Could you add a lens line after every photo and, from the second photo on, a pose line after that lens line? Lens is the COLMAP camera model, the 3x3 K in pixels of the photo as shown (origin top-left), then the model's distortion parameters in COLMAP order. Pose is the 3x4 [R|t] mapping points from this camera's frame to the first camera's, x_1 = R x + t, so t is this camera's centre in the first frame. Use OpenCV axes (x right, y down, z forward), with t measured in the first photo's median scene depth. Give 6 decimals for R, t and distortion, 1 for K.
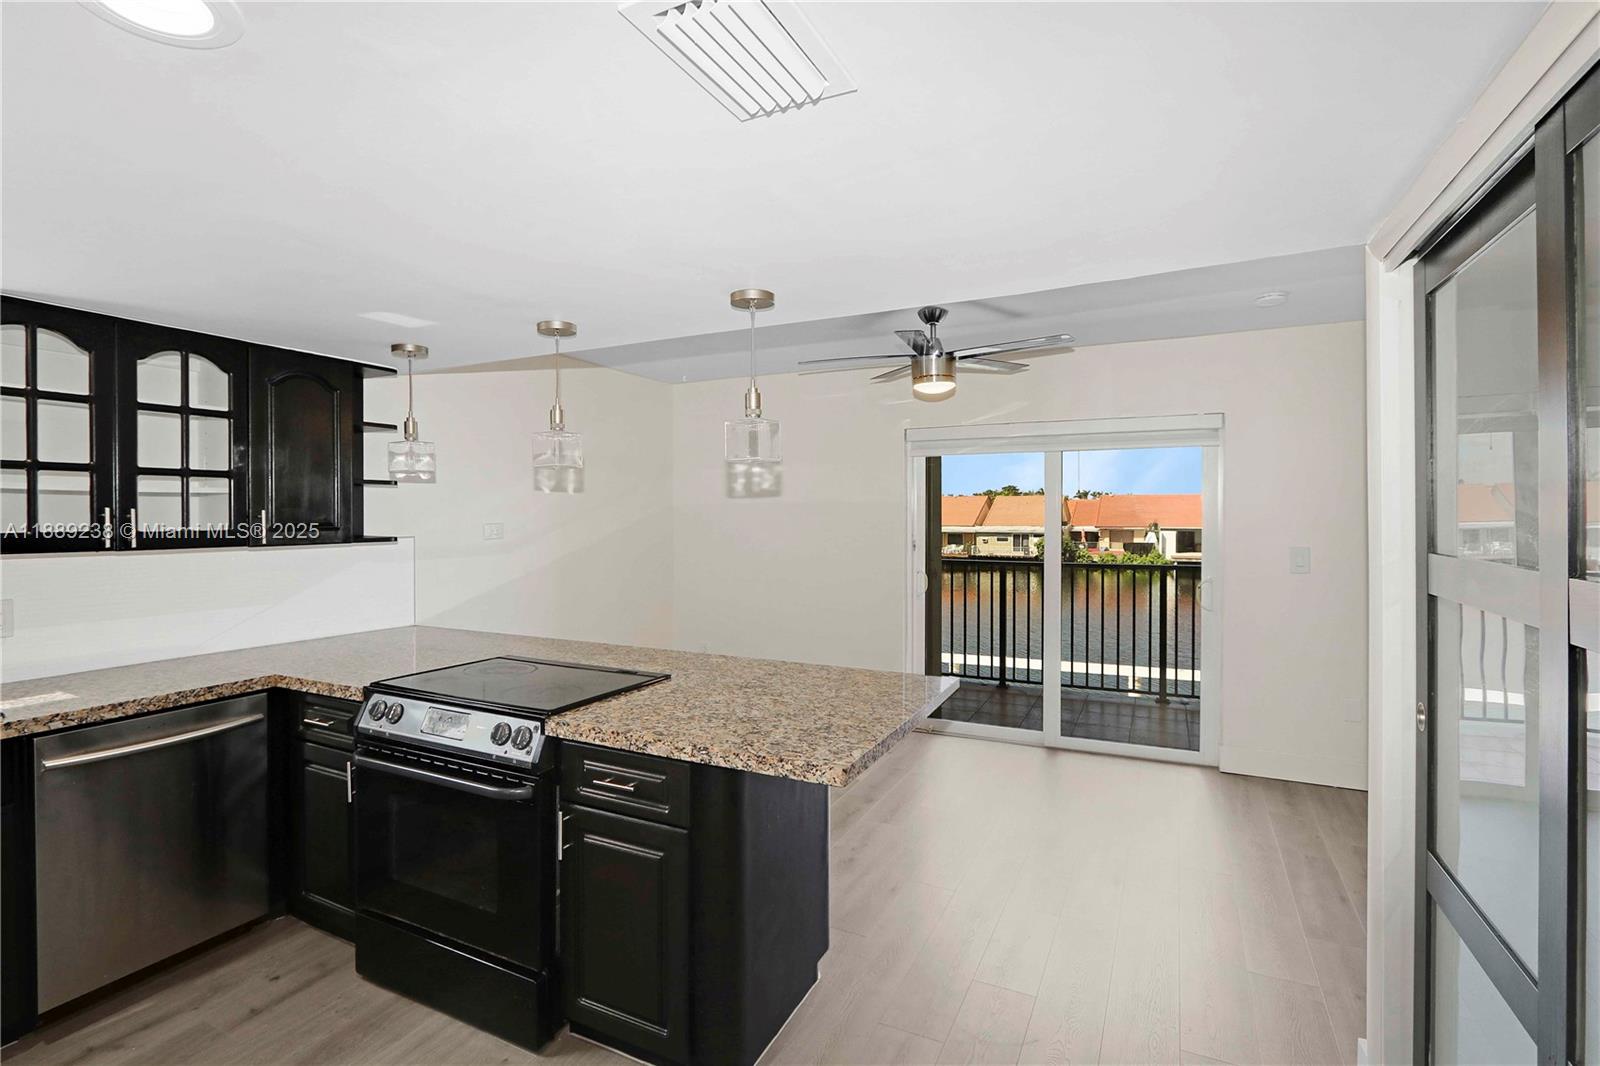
lens RADIAL K [[741.3, 0, 800.0], [0, 741.3, 533.0], [0, 0, 1]] dist [-0.001221, -0.000235]
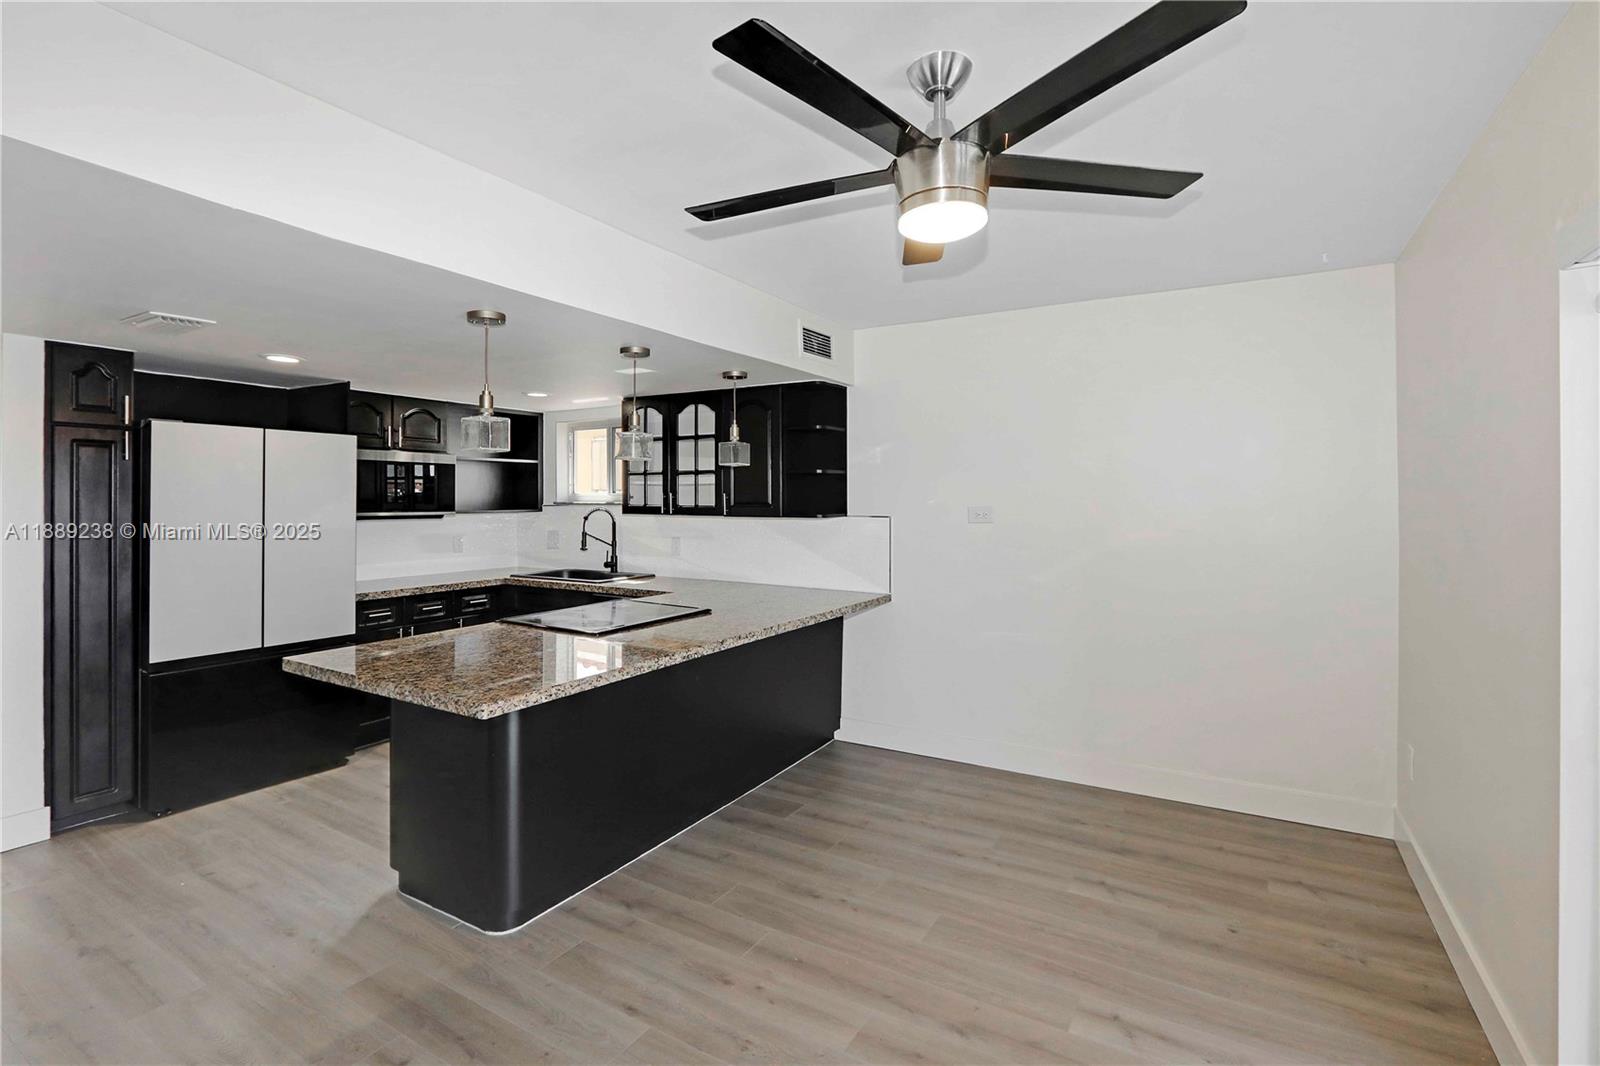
lens RADIAL K [[758.9, 0, 797.0], [0, 758.9, 506.7], [0, 0, 1]] dist [-0.000504, -0.000061]
pose [[-0.058296, 0.002982, -0.998295, 0.958726], [-0.017578, 0.999837, 0.004013, -0.011337], [0.998145, 0.017782, -0.058234, 1.353939]]
